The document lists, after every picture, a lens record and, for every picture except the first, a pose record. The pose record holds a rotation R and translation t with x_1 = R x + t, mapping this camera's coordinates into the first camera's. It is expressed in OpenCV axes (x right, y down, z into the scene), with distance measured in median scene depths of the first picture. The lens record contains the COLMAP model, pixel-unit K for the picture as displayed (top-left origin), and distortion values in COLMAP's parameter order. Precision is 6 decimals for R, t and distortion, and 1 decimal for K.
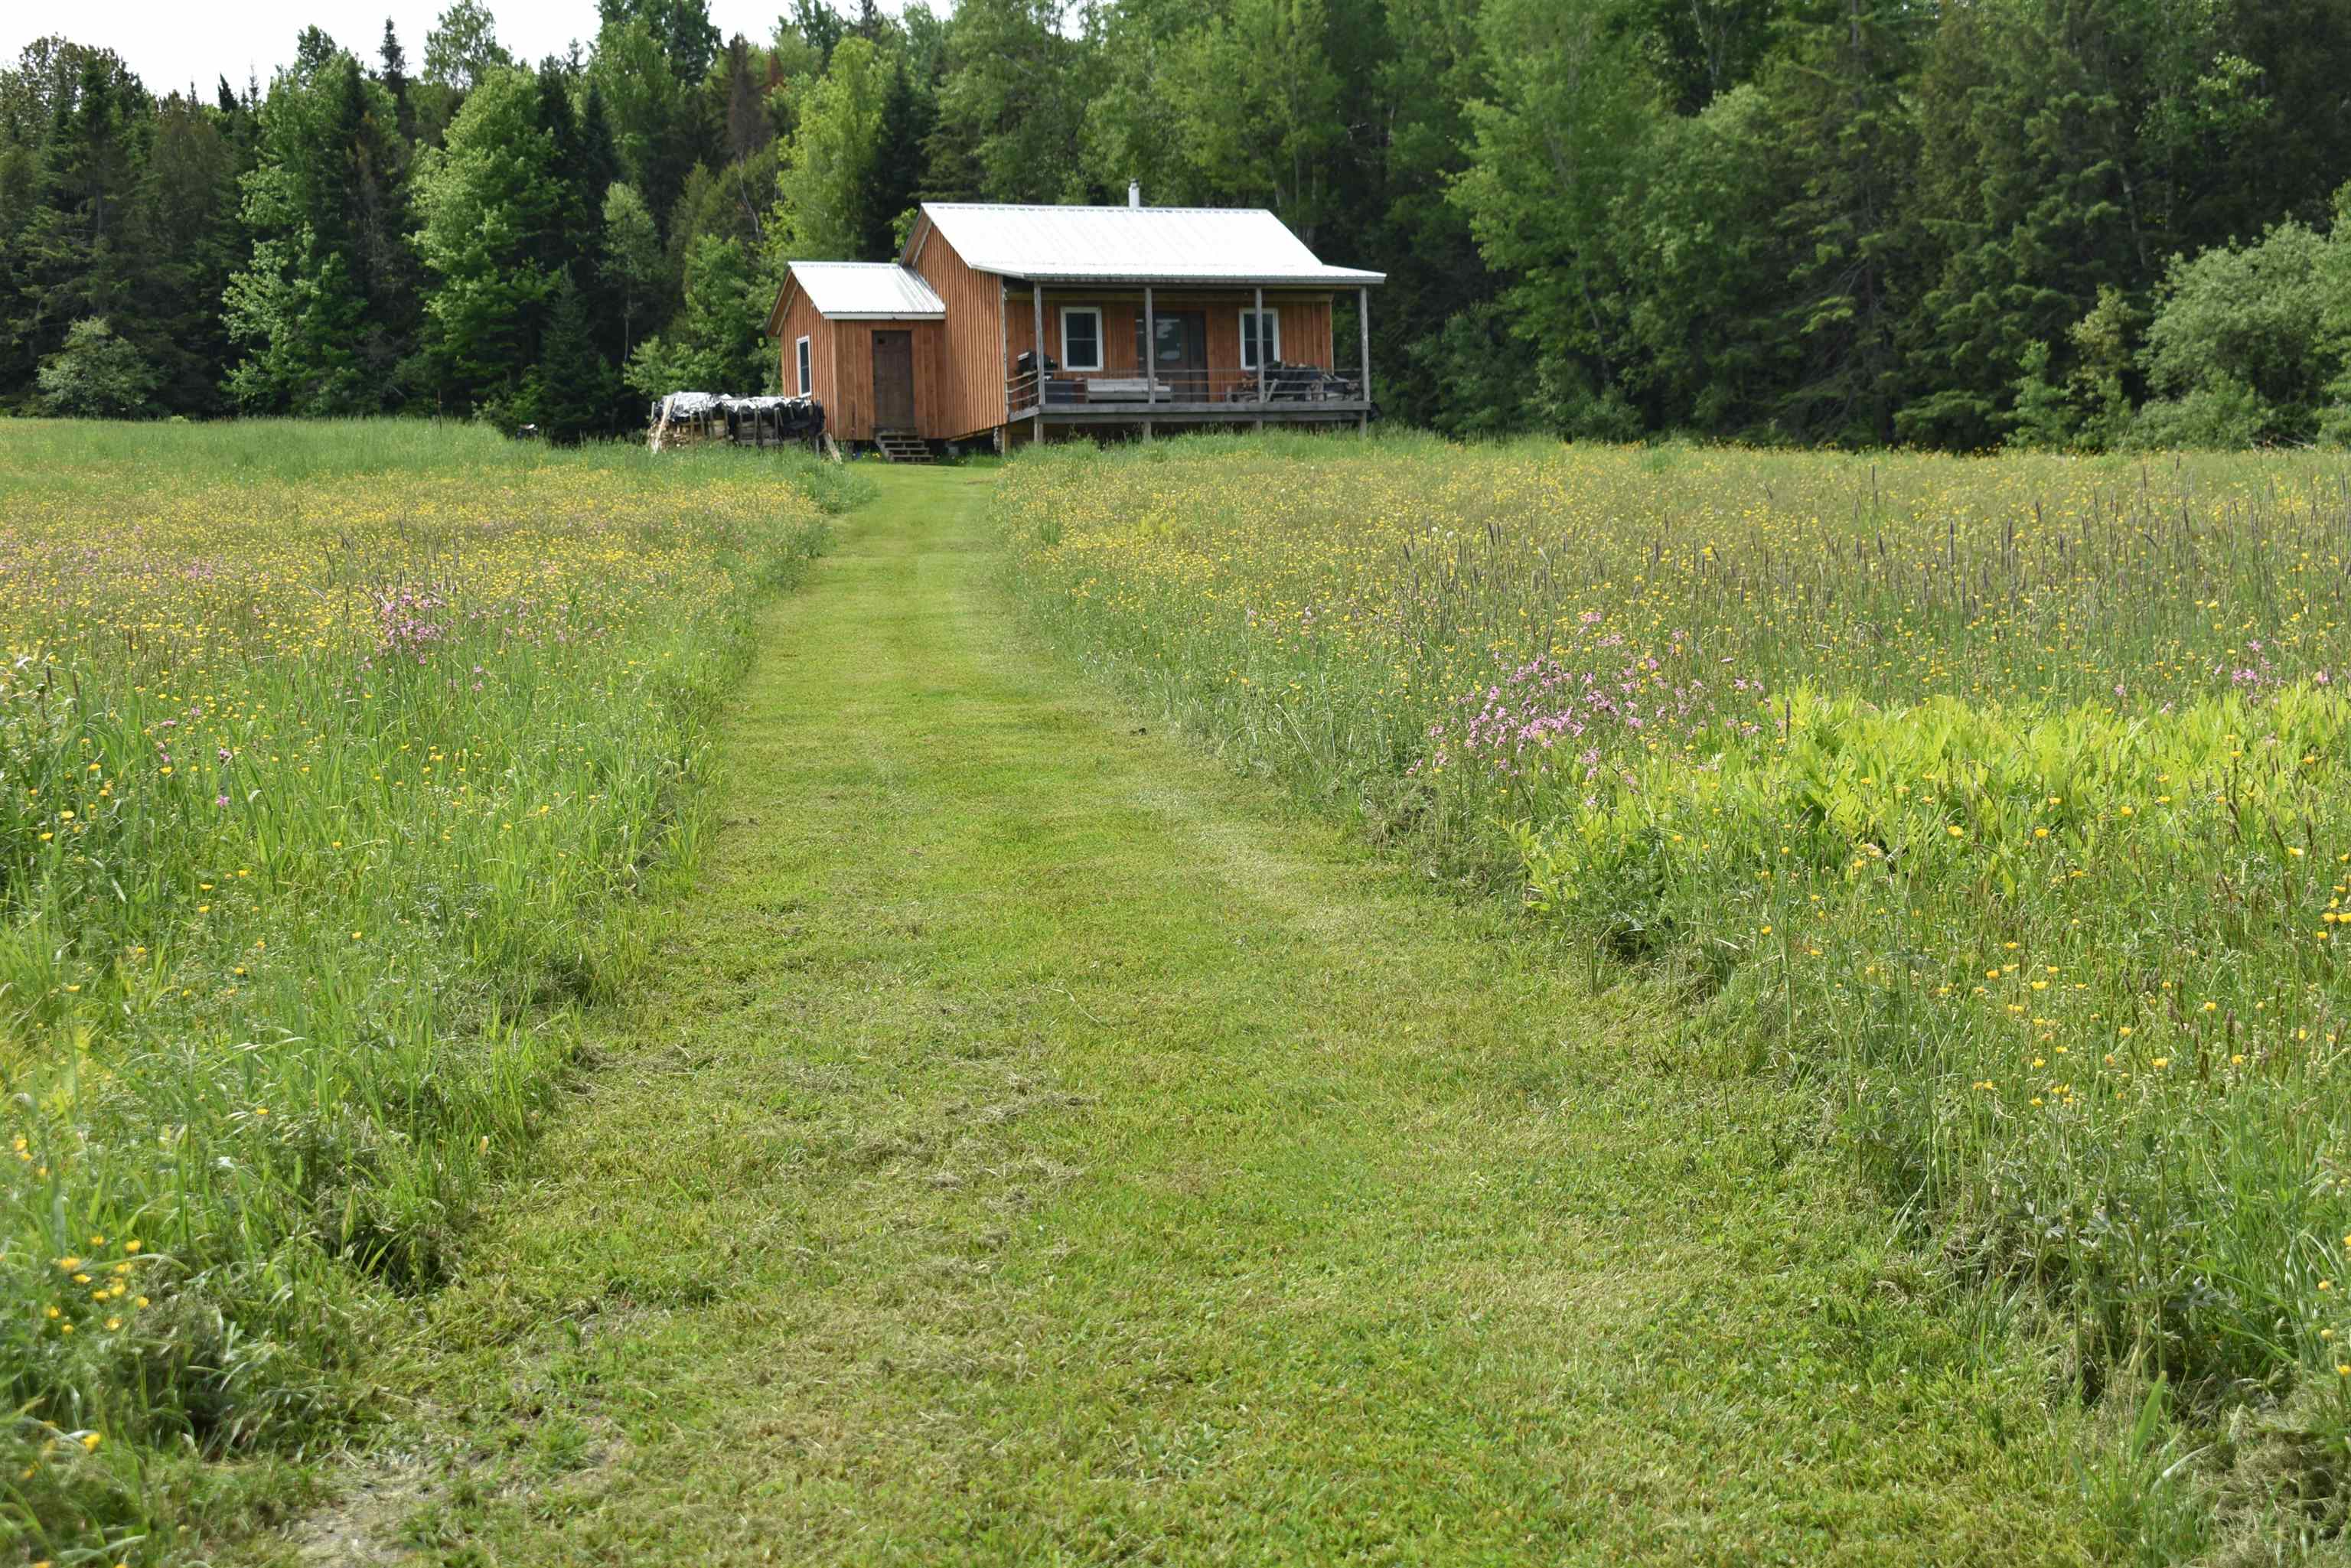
lens RADIAL K [[3622.3, 0, 1169.1], [0, 3622.3, 787.3], [0, 0, 1]] dist [-0.016399, 0.000000]
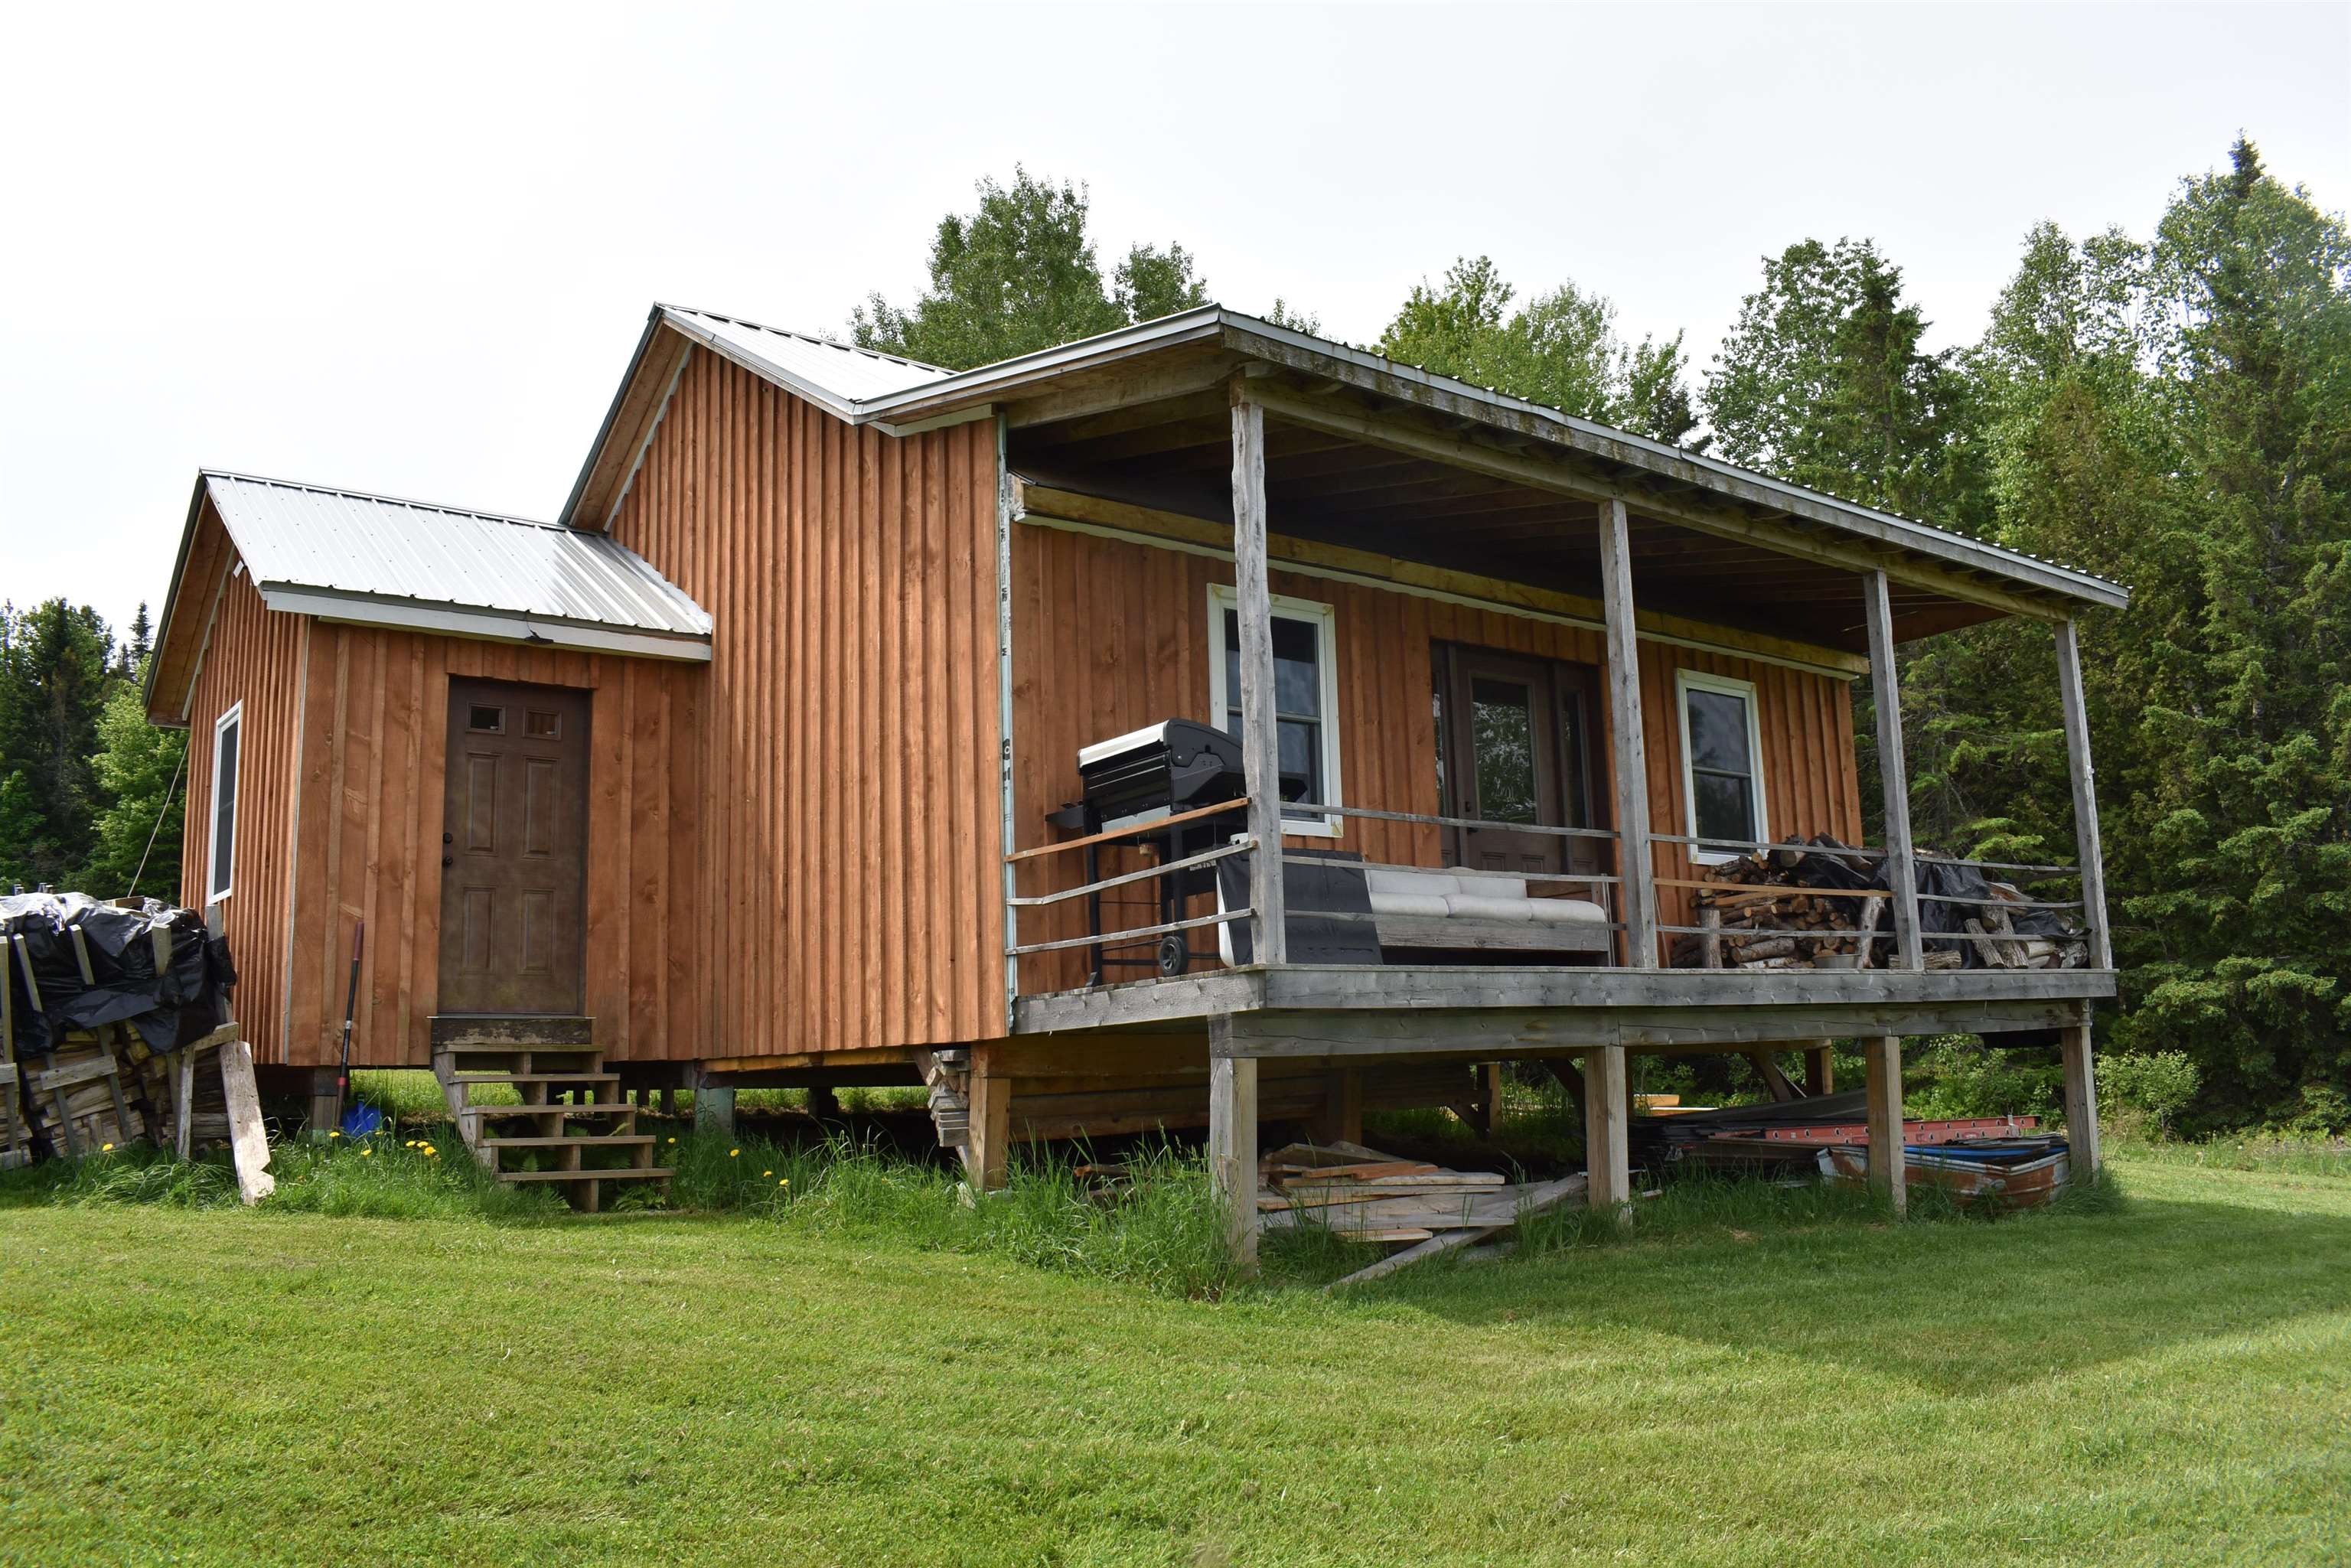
lens RADIAL K [[1845.6, 0, 1166.9], [0, 1845.6, 785.8], [0, 0, 1]] dist [-0.093052, 0.012059]
pose [[0.968168, 0.050326, 0.245189, -0.056277], [-0.002775, 0.981676, -0.190536, -0.081969], [-0.250285, 0.183790, 0.950567, 0.770183]]
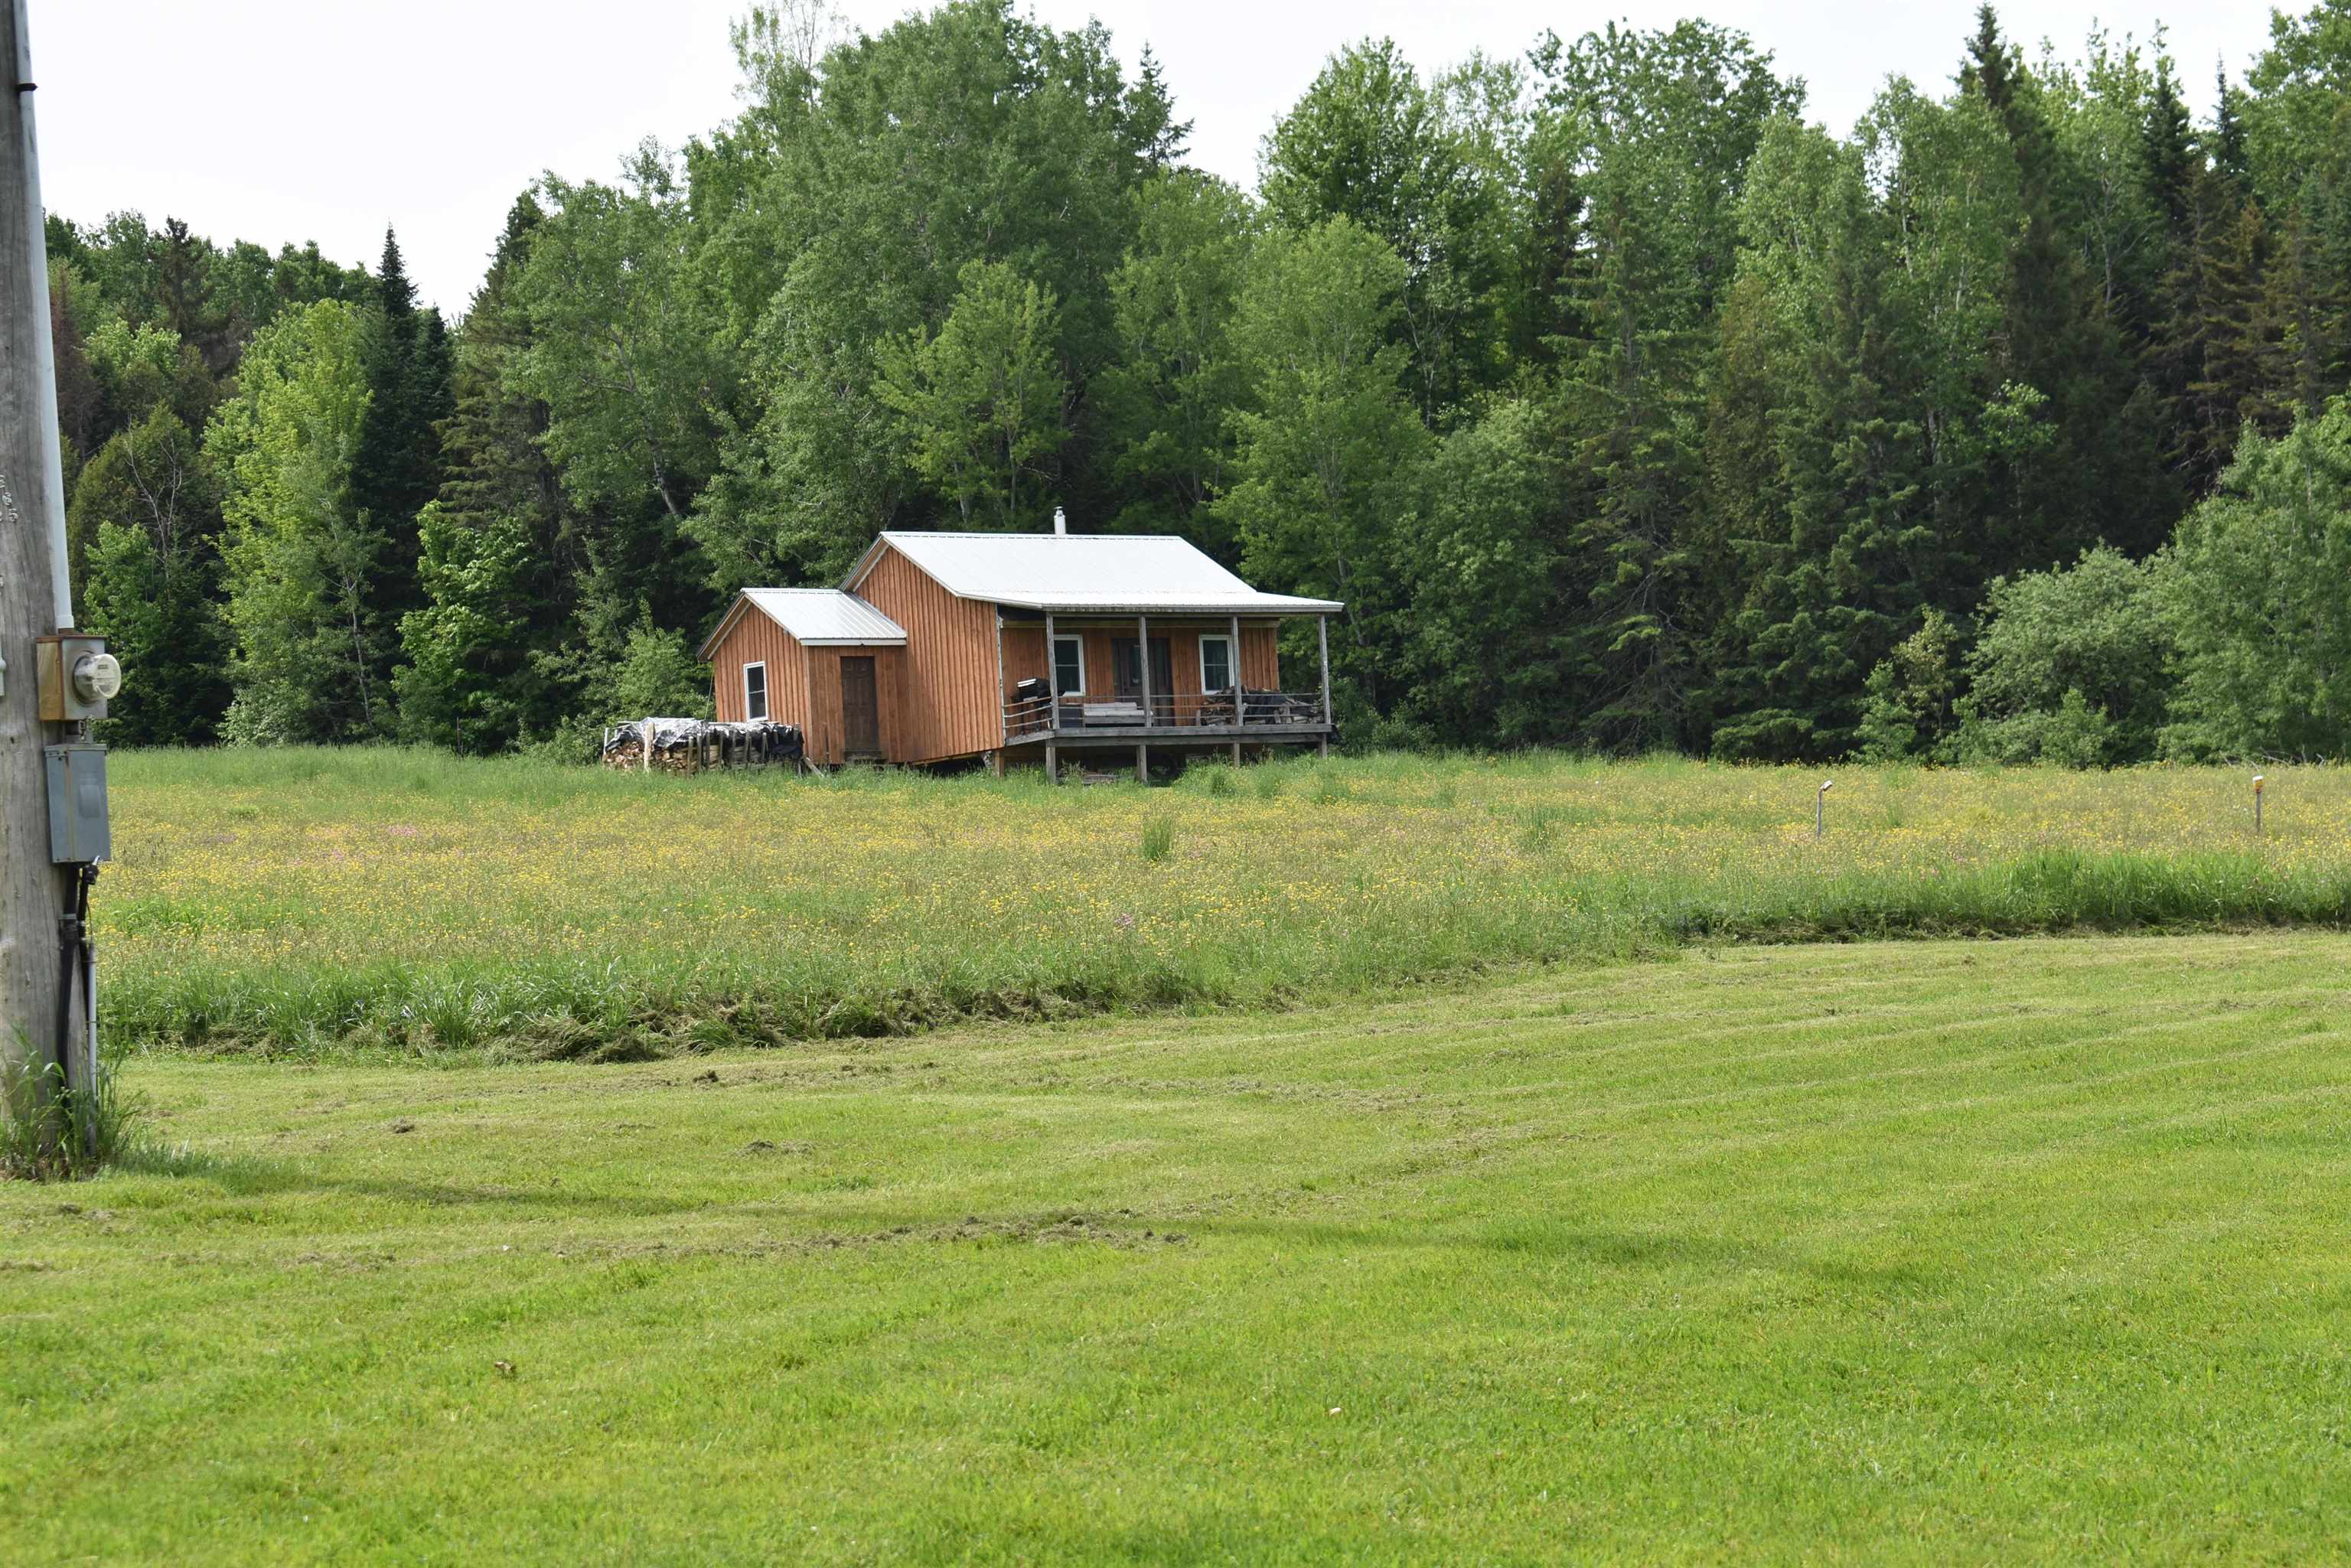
lens RADIAL K [[5205.3, 0, 1179.9], [0, 5205.3, 782.4], [0, 0, 1]] dist [0.085032, 0.000000]
pose [[0.972512, -0.007326, 0.232739, -0.297768], [0.028549, 0.995716, -0.087952, 0.036103], [-0.231098, 0.092179, 0.968554, -0.390096]]
